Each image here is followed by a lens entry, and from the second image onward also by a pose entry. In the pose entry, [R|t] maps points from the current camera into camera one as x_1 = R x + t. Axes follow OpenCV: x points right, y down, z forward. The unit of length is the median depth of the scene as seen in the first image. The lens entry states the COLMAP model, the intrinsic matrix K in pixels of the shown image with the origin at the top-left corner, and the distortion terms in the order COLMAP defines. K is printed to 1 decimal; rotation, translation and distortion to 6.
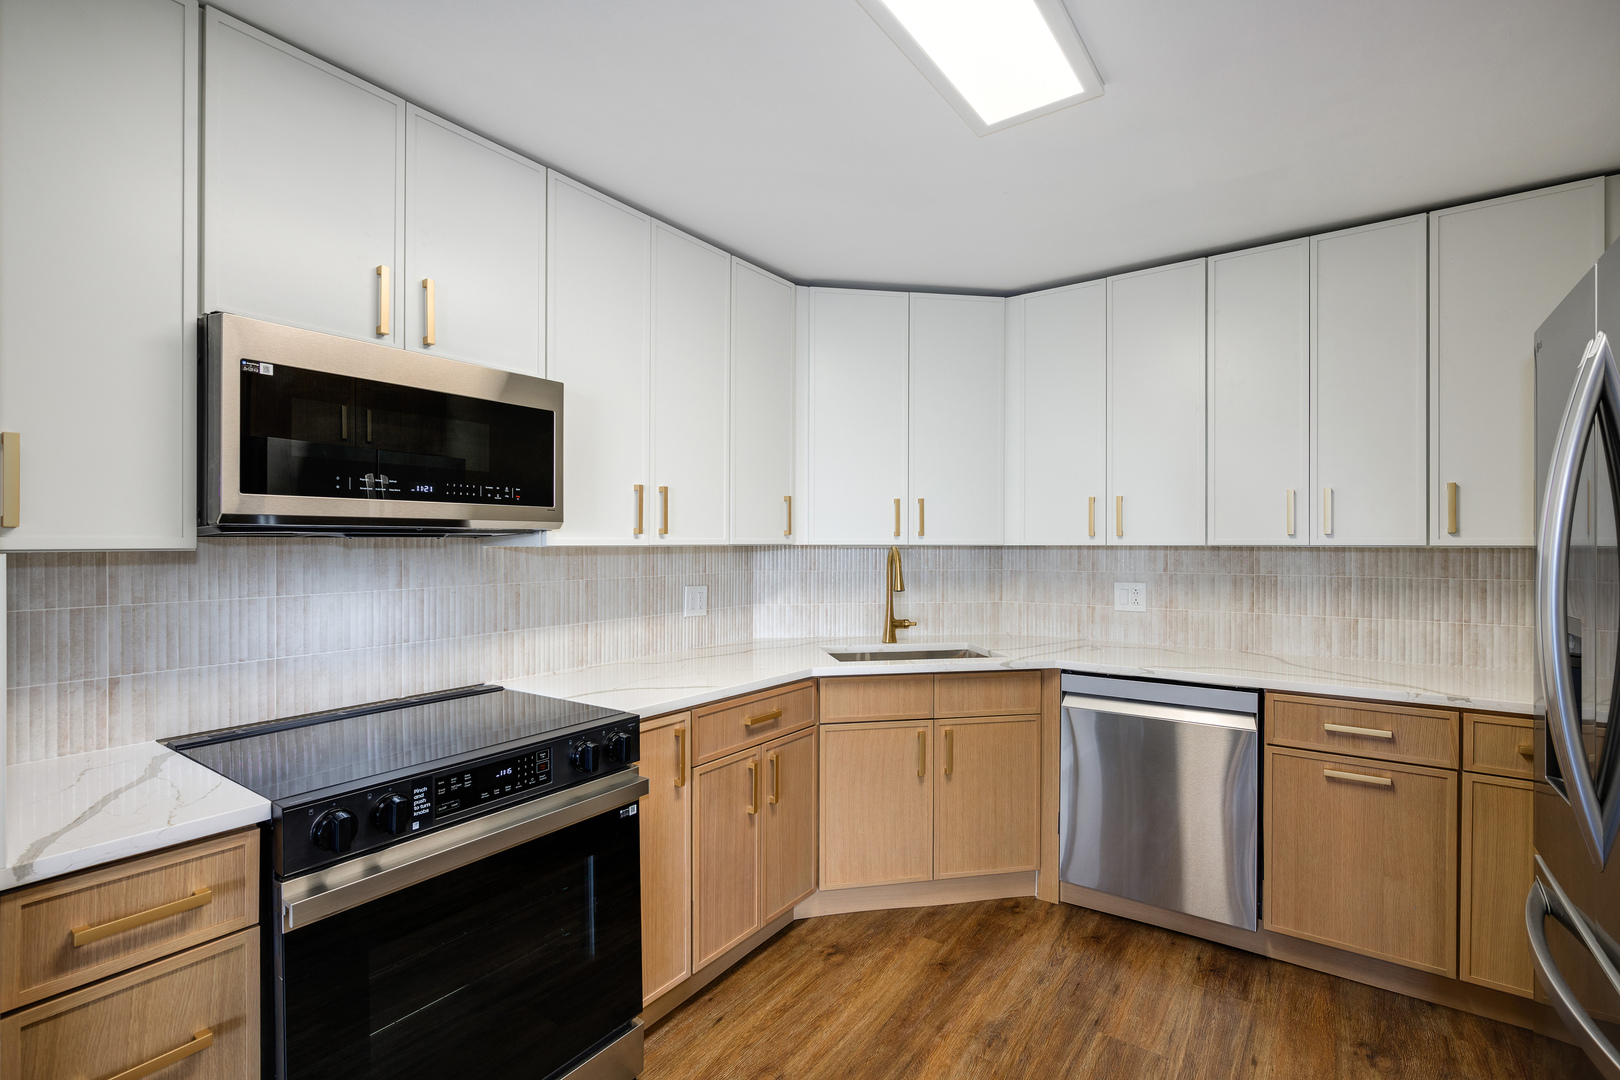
lens RADIAL K [[750.2, 0, 802.6], [0, 750.2, 534.3], [0, 0, 1]] dist [-0.002591, 0.000282]
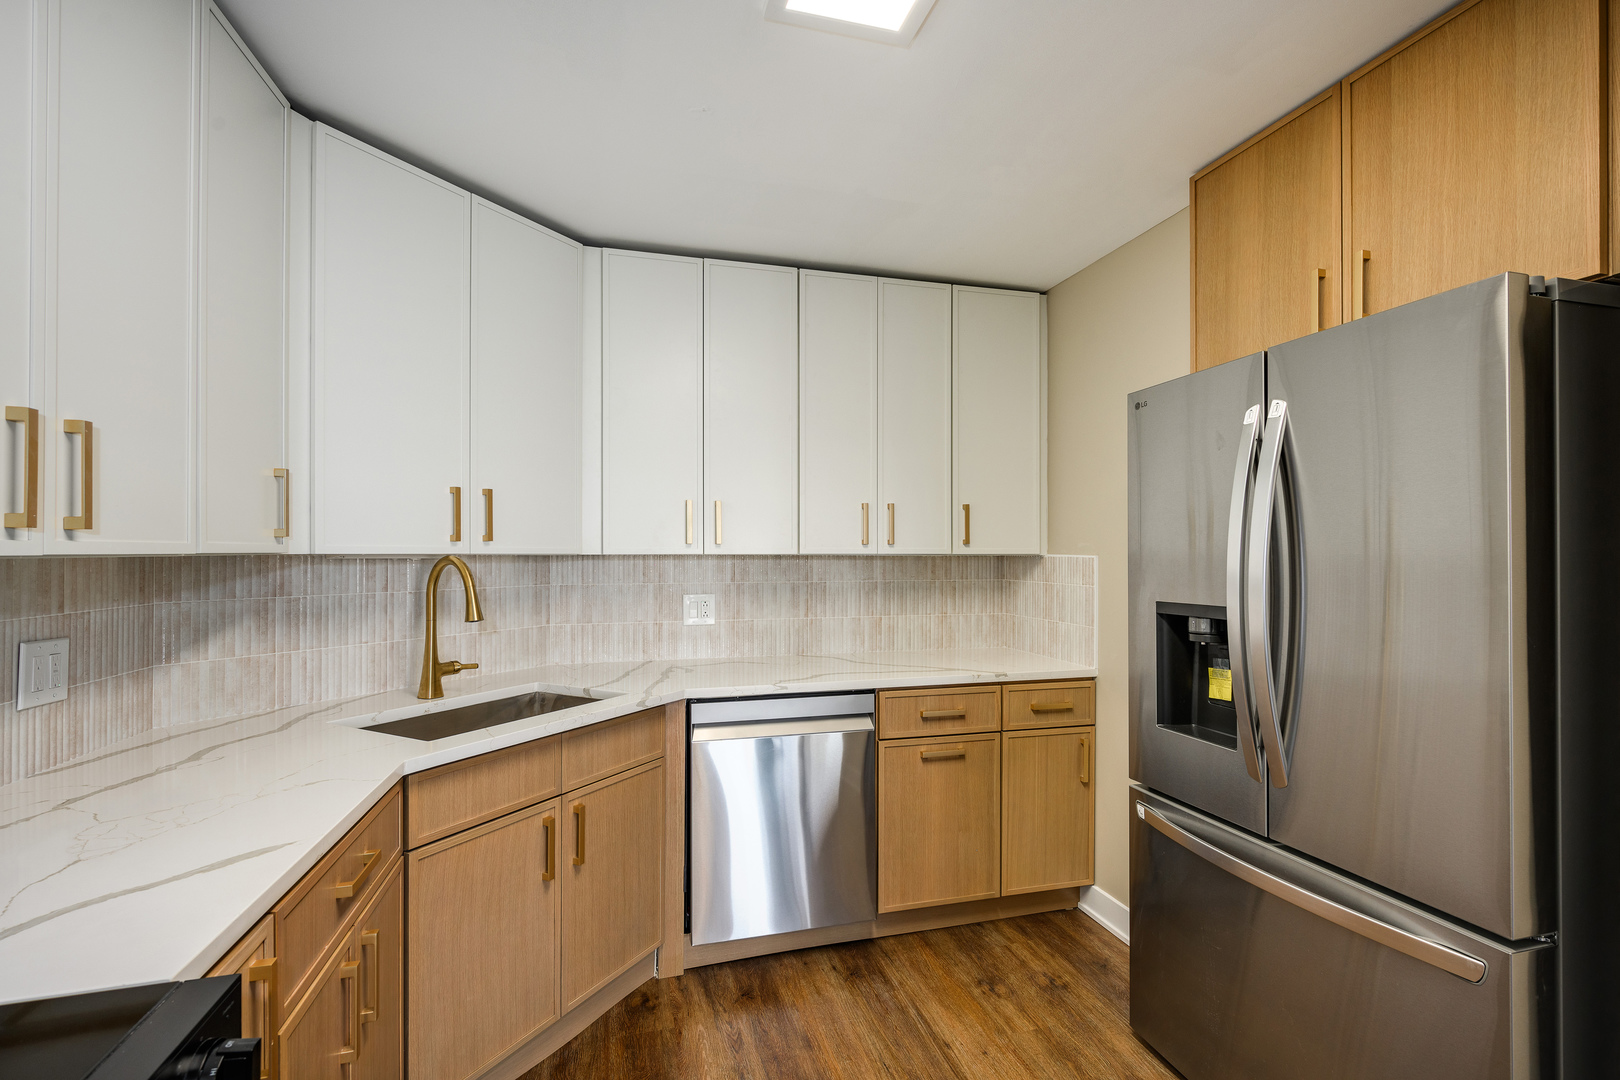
lens RADIAL K [[750.2, 0, 808.6], [0, 750.2, 548.6], [0, 0, 1]] dist [-0.002591, 0.000282]
pose [[0.612338, 0.004525, 0.790583, -0.249860], [-0.009664, 0.999952, 0.001762, 0.005296], [-0.790537, -0.008719, 0.612352, 0.368274]]
